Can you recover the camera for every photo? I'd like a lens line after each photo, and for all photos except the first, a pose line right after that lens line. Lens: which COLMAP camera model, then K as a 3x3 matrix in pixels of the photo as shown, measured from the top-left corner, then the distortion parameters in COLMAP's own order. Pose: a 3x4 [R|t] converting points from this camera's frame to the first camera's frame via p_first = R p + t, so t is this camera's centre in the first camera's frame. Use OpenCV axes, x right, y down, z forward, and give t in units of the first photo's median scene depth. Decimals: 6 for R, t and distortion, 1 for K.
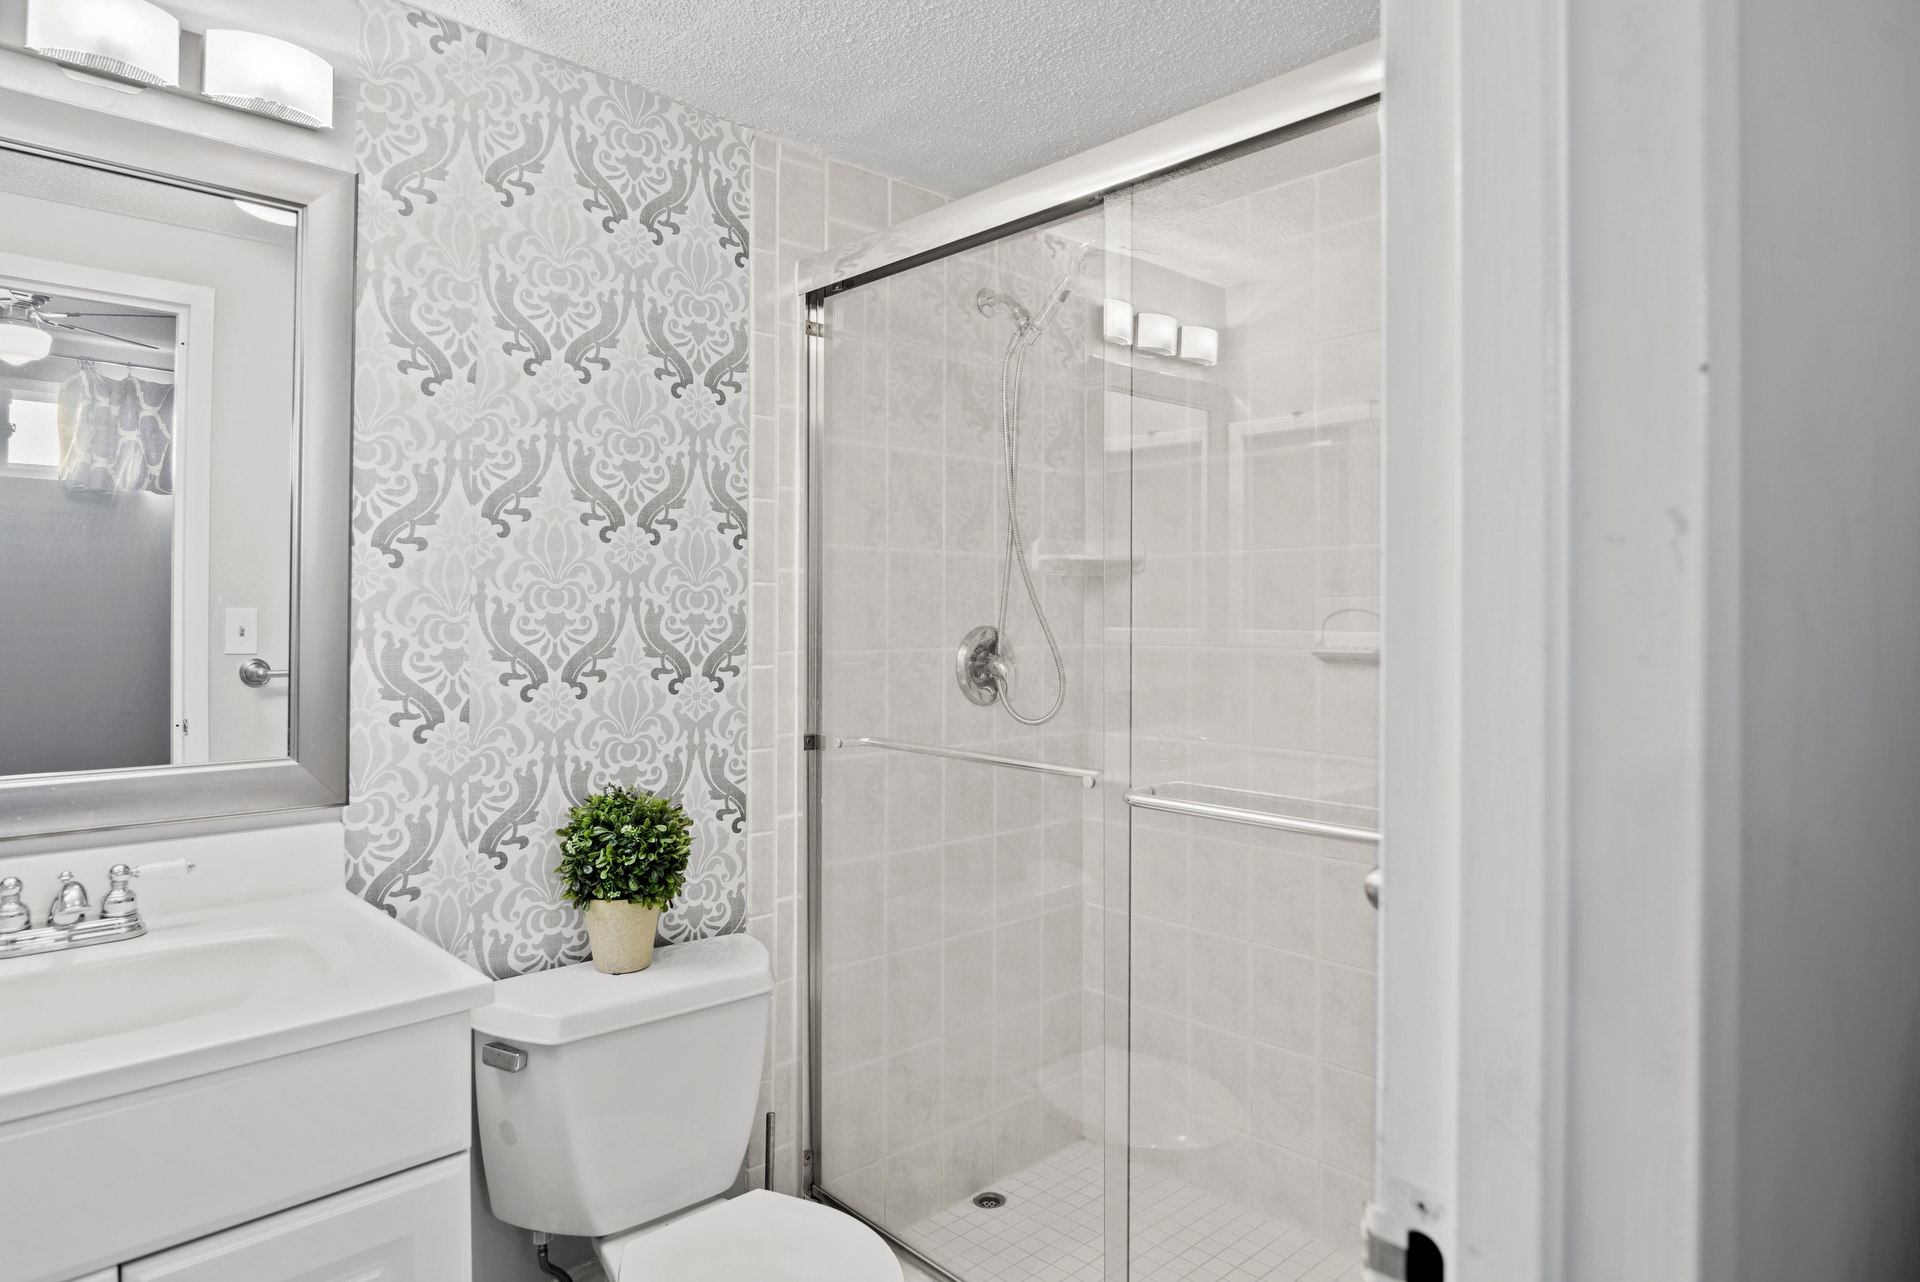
lens RADIAL K [[1123.6, 0, 958.1], [0, 1123.6, 623.2], [0, 0, 1]] dist [-0.001659, -0.001232]
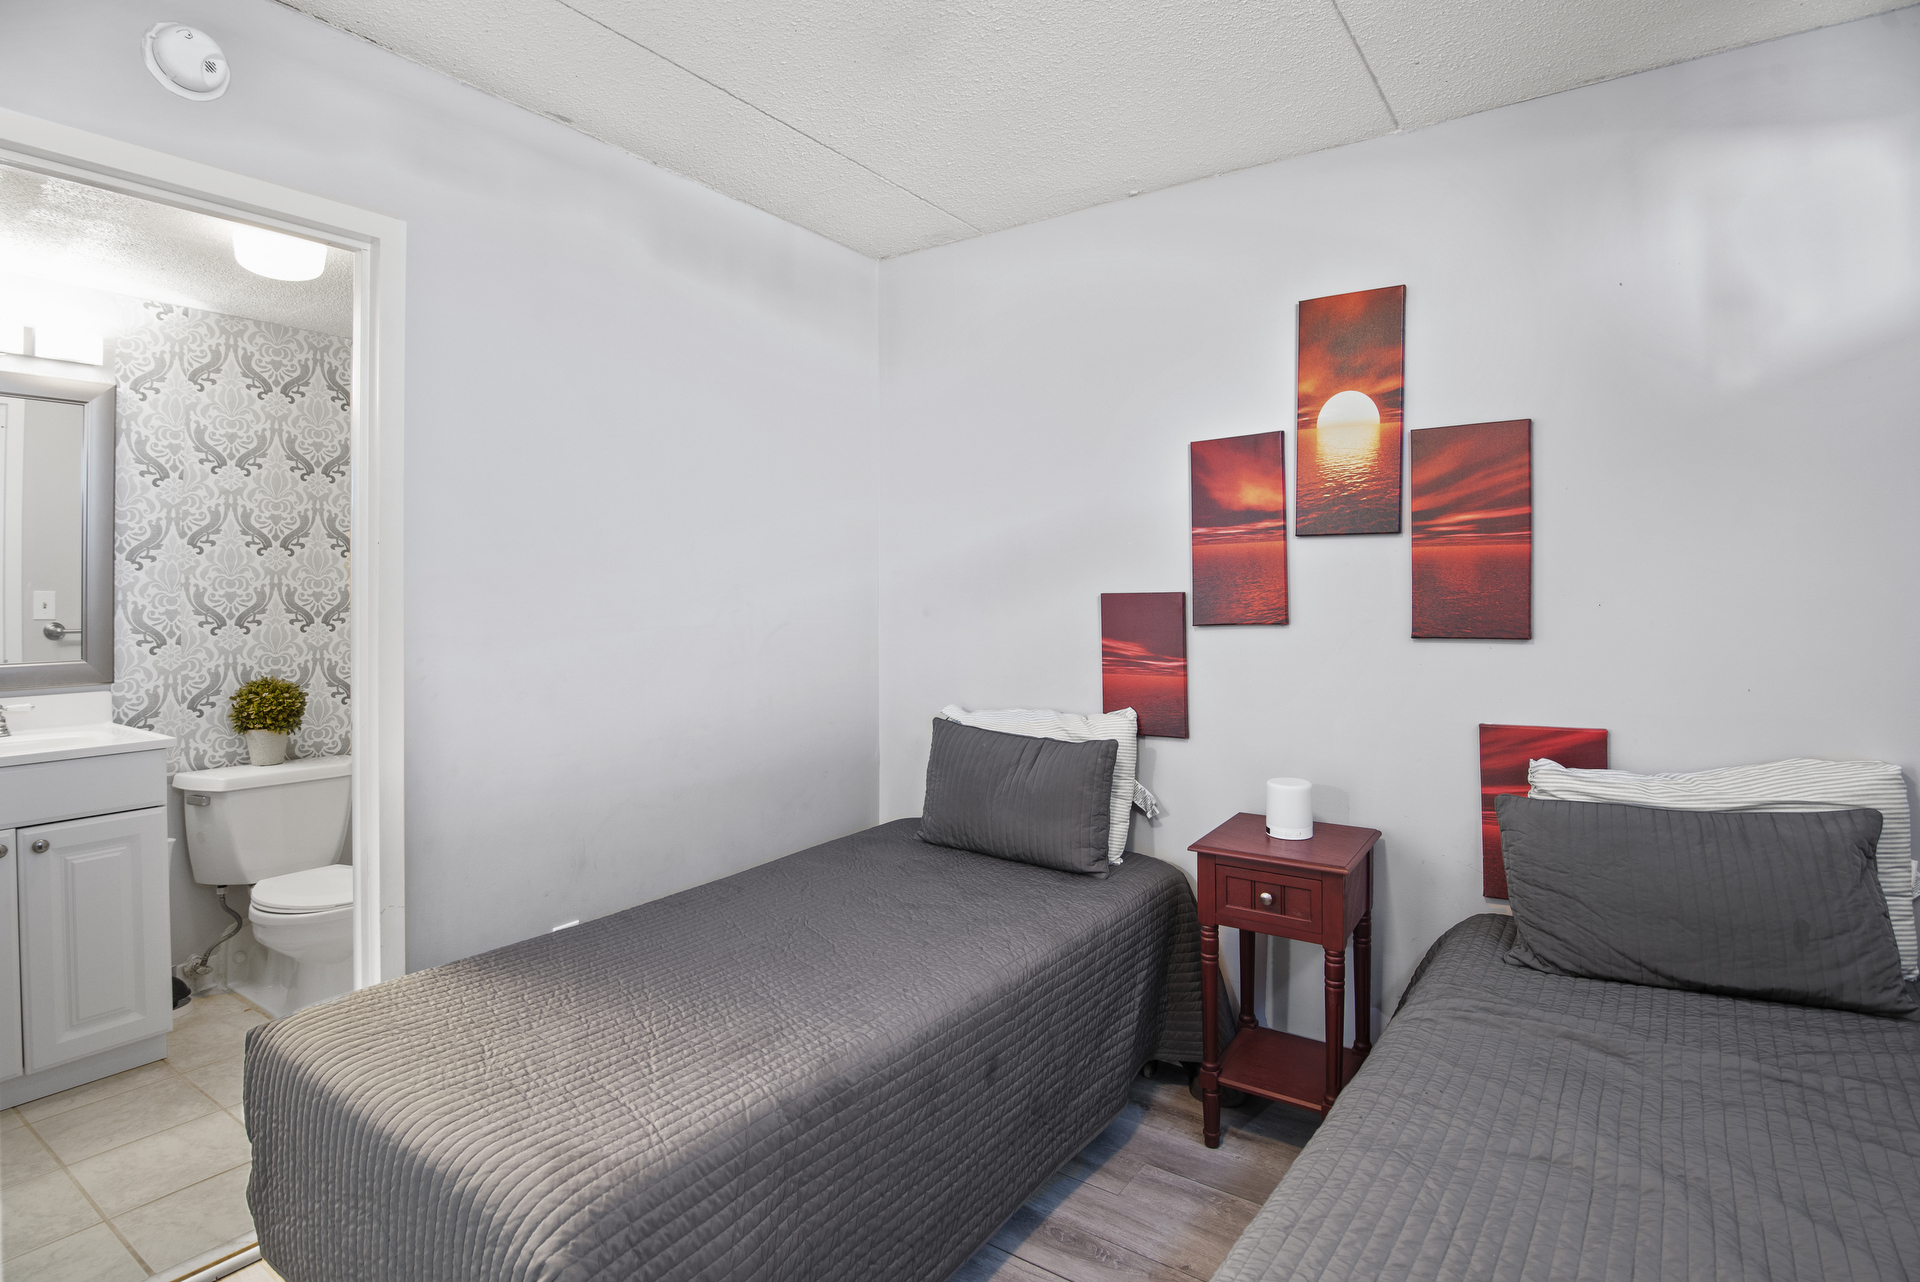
lens RADIAL K [[973.0, 0, 924.5], [0, 973.0, 593.9], [0, 0, 1]] dist [-0.005709, -0.001025]
pose [[0.983125, -0.010444, 0.182636, 0.563650], [0.011070, 0.999936, -0.002410, 0.013834], [-0.182599, 0.004391, 0.983178, -0.965165]]
